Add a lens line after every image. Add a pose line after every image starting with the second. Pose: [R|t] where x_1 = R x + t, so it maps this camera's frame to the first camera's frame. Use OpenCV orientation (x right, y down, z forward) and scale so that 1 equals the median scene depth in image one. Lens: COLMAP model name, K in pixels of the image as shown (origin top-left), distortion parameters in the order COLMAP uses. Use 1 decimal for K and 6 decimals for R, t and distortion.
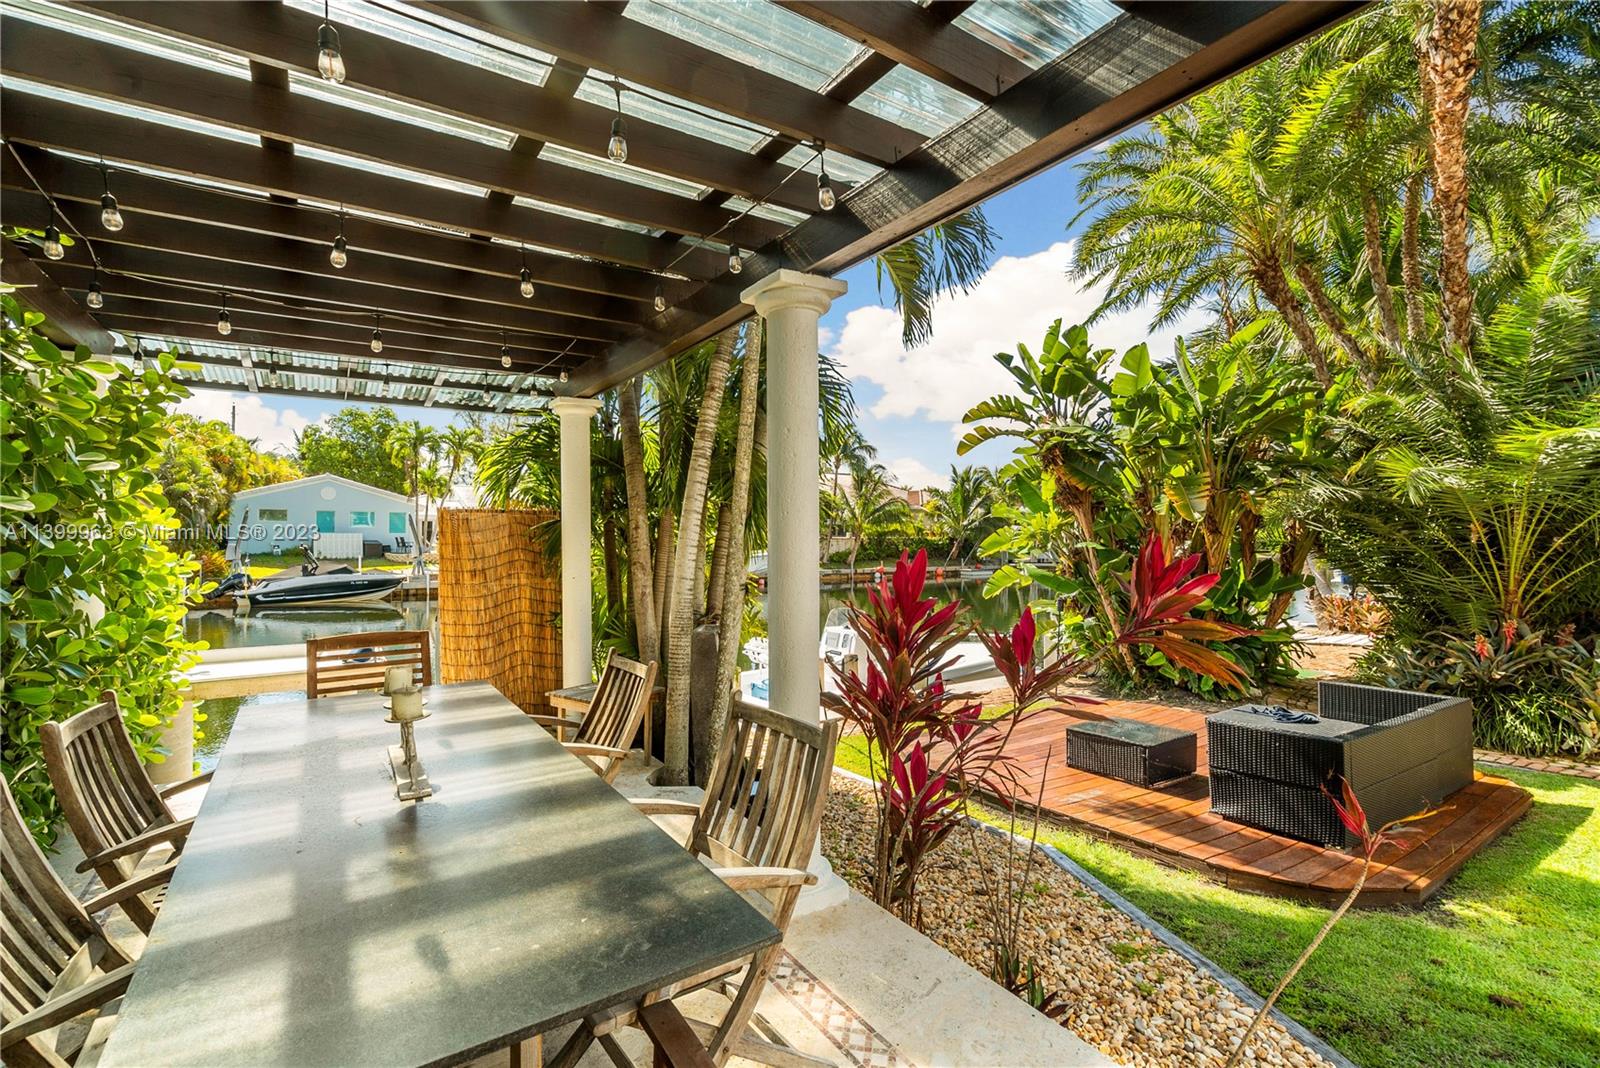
lens RADIAL K [[721.7, 0, 795.8], [0, 721.7, 543.8], [0, 0, 1]] dist [0.001796, 0.000361]
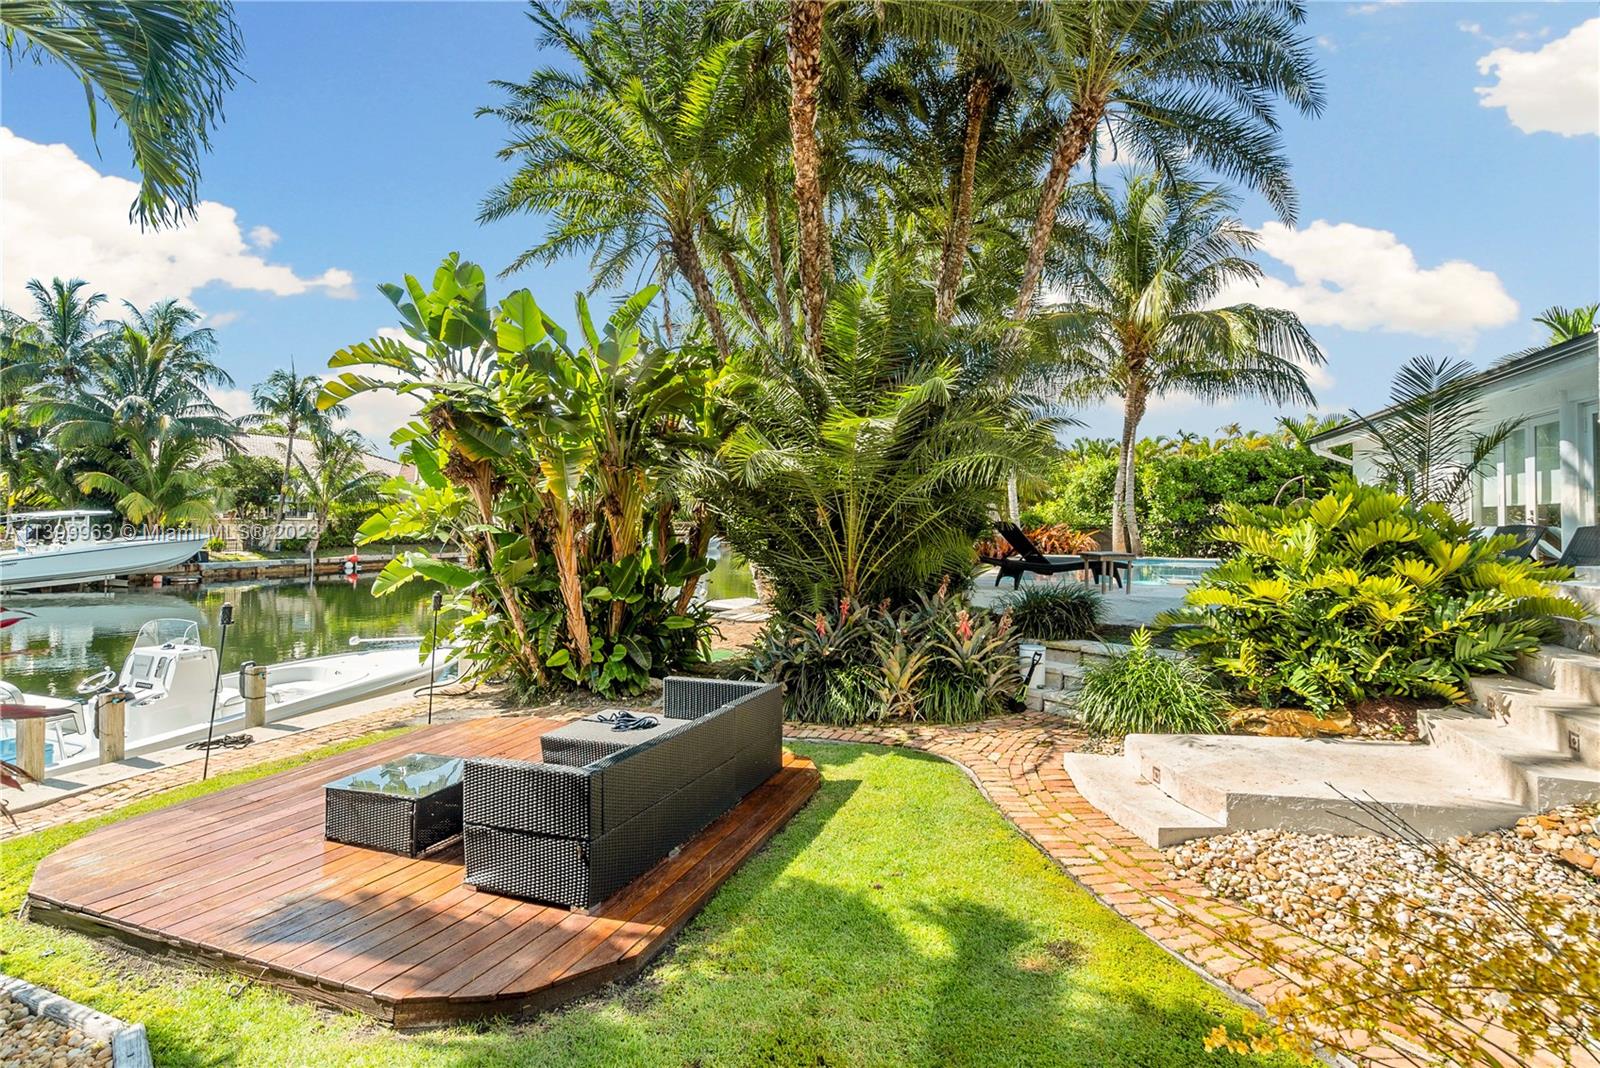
lens RADIAL K [[740.7, 0, 795.2], [0, 740.7, 530.7], [0, 0, 1]] dist [-0.002143, -0.000200]
pose [[0.830480, -0.003050, 0.557040, 0.262670], [0.000195, 0.999987, 0.005184, 0.000231], [-0.557048, -0.004197, 0.830470, 0.104353]]
